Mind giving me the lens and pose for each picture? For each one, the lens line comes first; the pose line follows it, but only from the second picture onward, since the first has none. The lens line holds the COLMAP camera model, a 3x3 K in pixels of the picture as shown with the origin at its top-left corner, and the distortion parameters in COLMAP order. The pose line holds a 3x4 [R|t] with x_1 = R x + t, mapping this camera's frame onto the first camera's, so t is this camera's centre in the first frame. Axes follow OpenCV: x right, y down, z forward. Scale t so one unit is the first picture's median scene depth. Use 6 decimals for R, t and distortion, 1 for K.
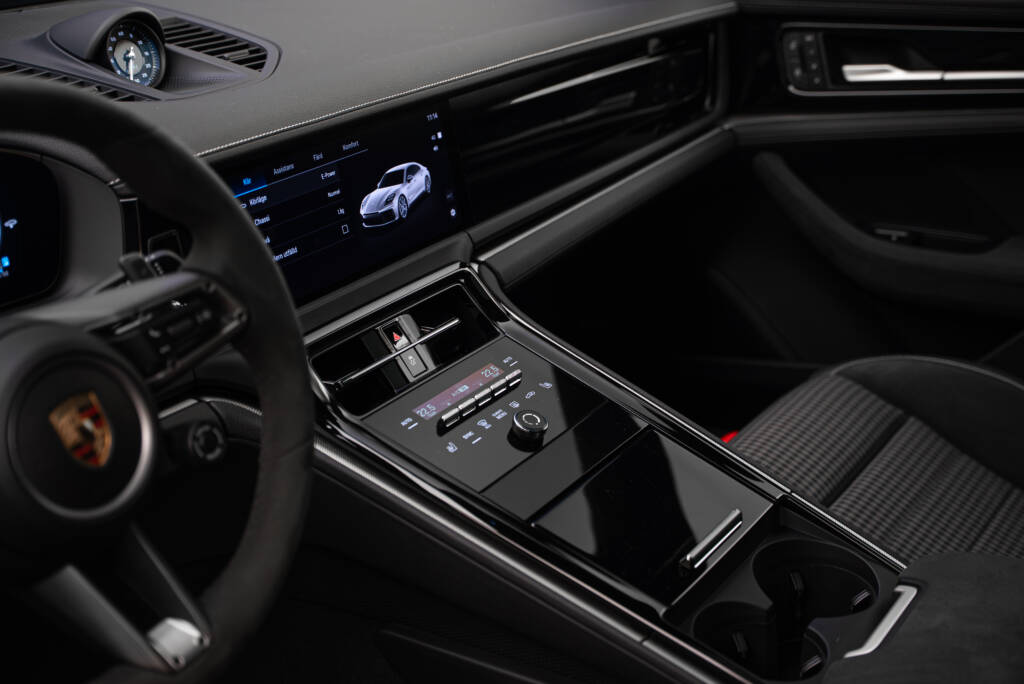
lens RADIAL K [[1416.0, 0, 512.8], [0, 1416.0, 344.6], [0, 0, 1]] dist [0.096708, 0.000000]
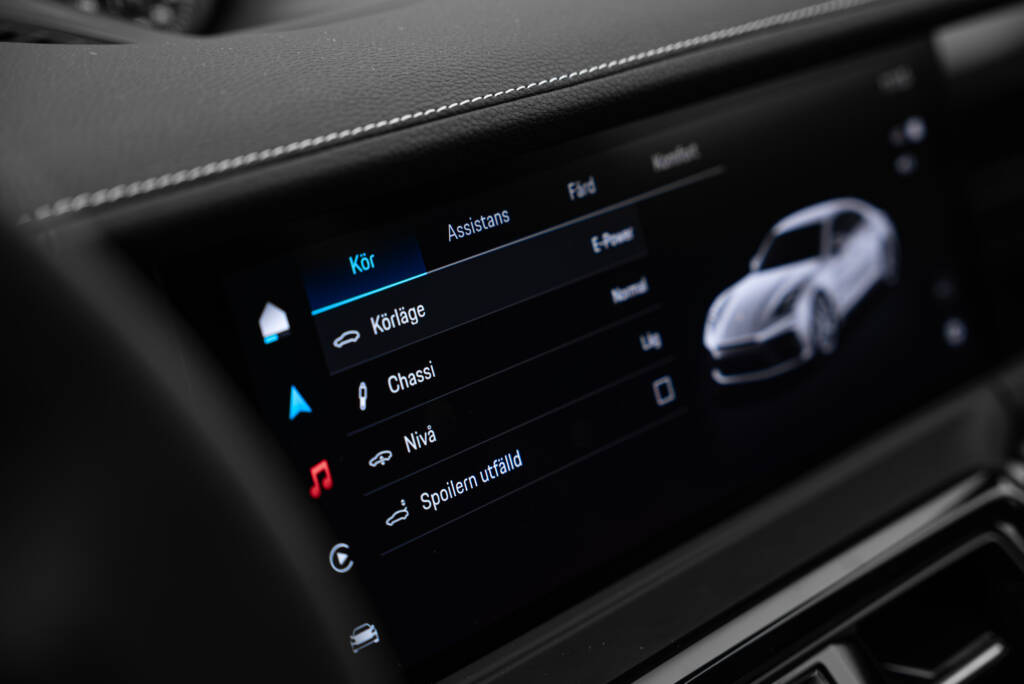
lens RADIAL K [[1885.0, 0, 511.5], [0, 1885.0, 341.1], [0, 0, 1]] dist [-0.013827, 0.000000]
pose [[0.976584, -0.028260, -0.213273, -0.055426], [0.009937, 0.996202, -0.086502, -0.054170], [0.214908, 0.082357, 0.973156, 0.541227]]
